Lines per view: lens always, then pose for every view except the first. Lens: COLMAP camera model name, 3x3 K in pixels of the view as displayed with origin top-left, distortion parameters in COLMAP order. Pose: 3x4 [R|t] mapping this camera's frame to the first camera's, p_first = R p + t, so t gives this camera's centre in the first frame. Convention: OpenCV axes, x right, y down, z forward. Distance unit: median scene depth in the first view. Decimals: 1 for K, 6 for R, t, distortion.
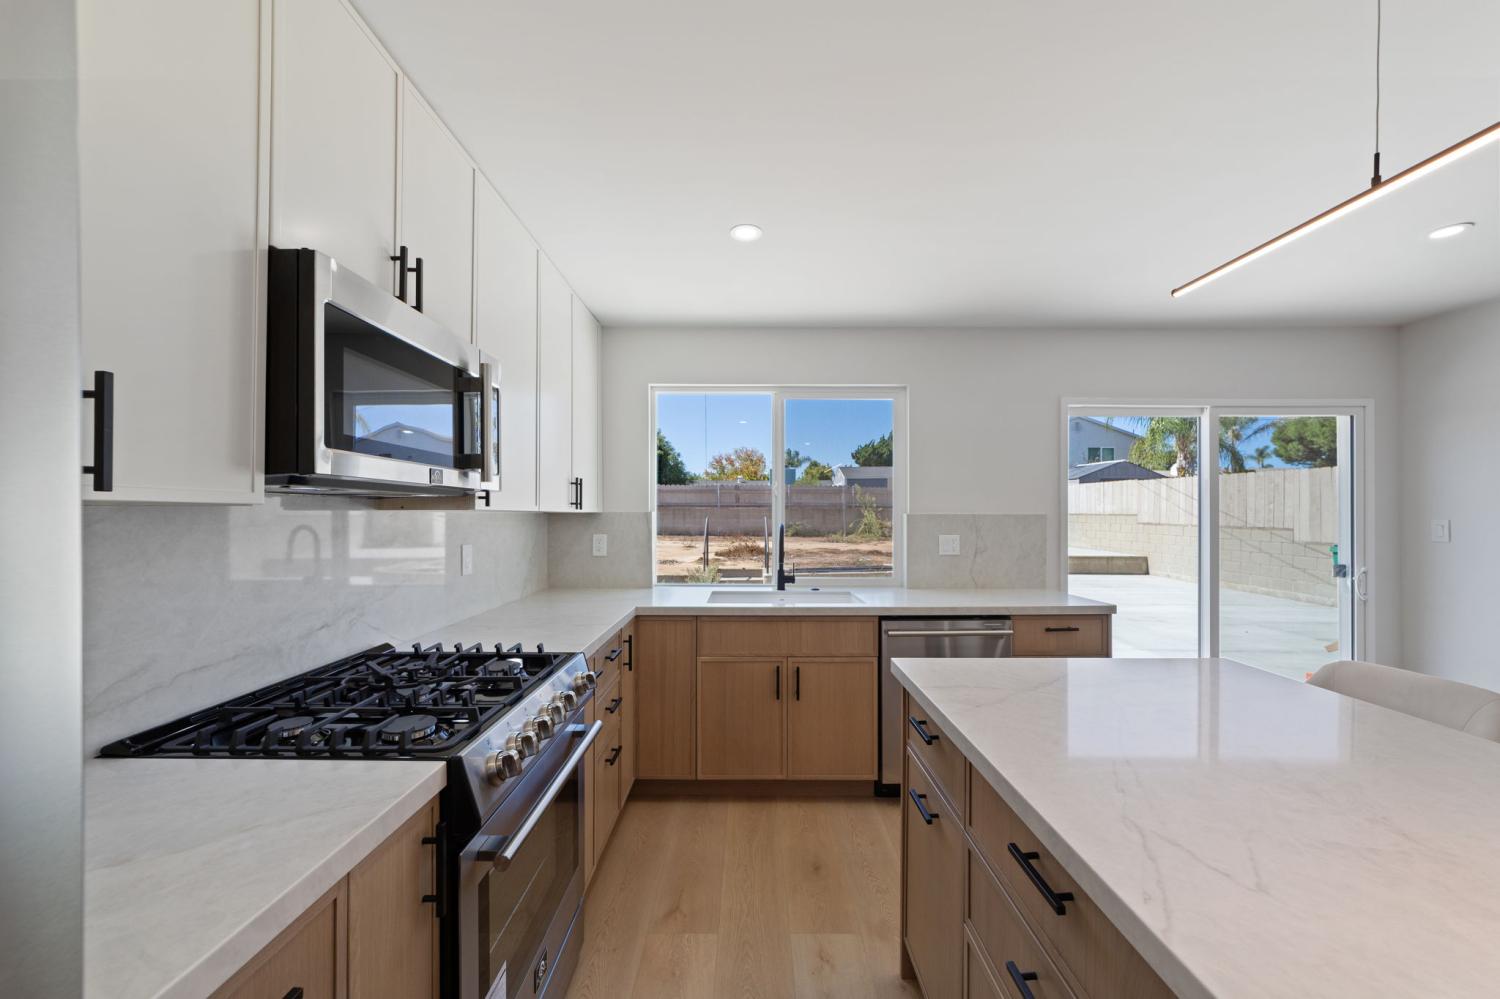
lens RADIAL K [[569.5, 0, 753.2], [0, 569.5, 508.6], [0, 0, 1]] dist [-0.010646, 0.000722]
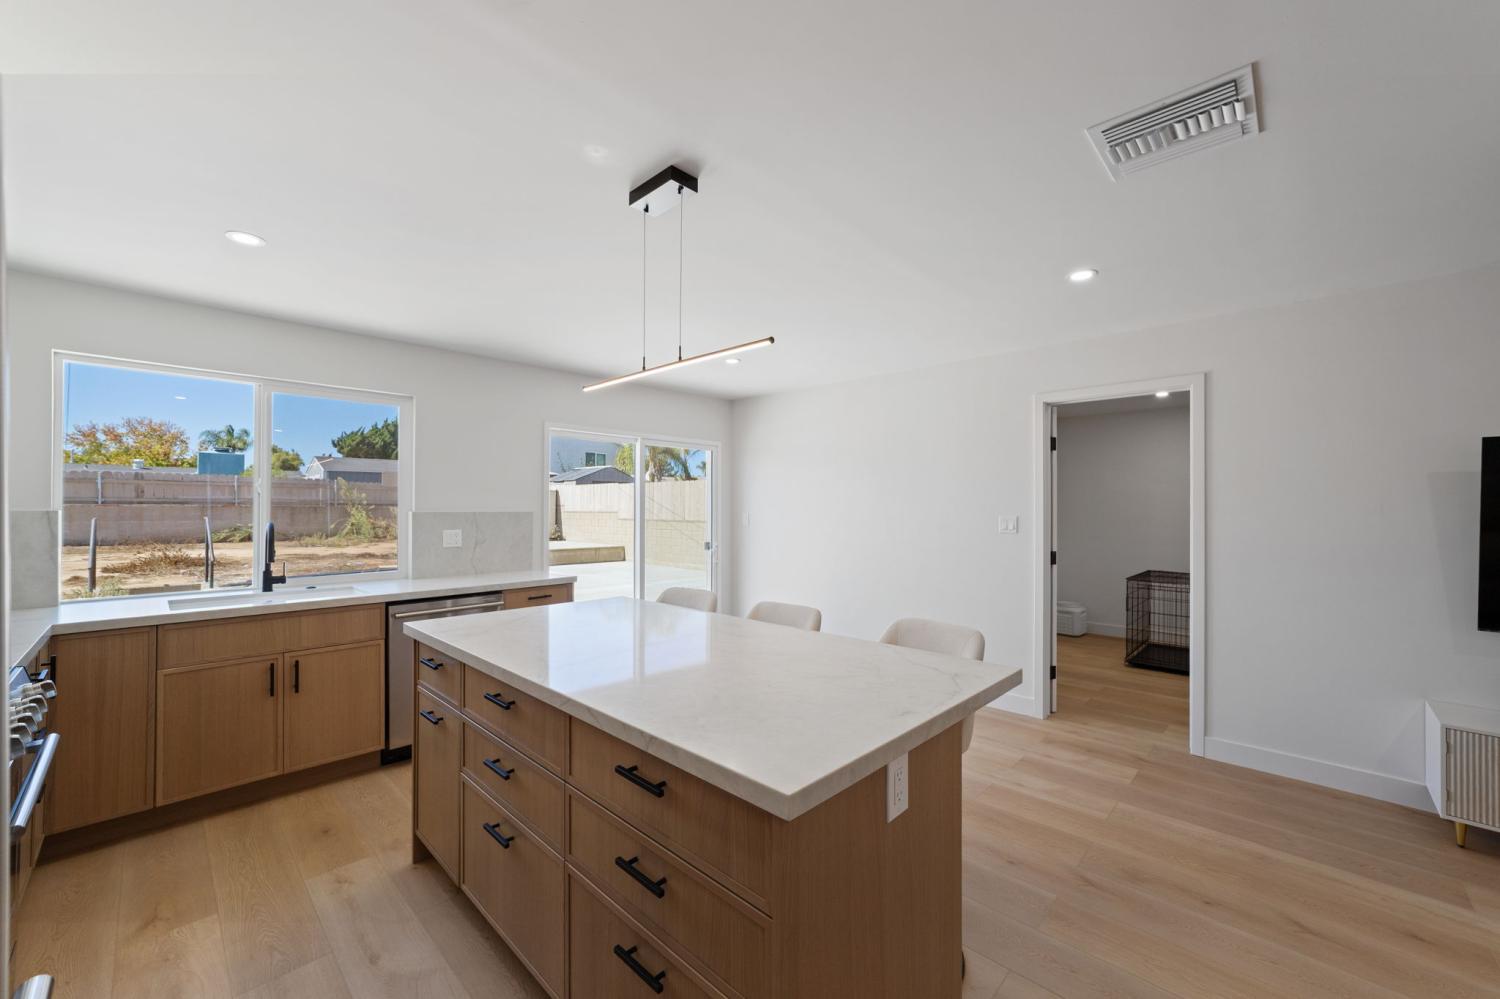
lens RADIAL K [[575.5, 0, 742.1], [0, 575.5, 502.8], [0, 0, 1]] dist [-0.015750, 0.007051]
pose [[0.699262, 0.006903, 0.714833, -0.075426], [-0.002156, 0.999969, -0.007547, -0.001219], [-0.714863, 0.003736, 0.699255, -0.229210]]
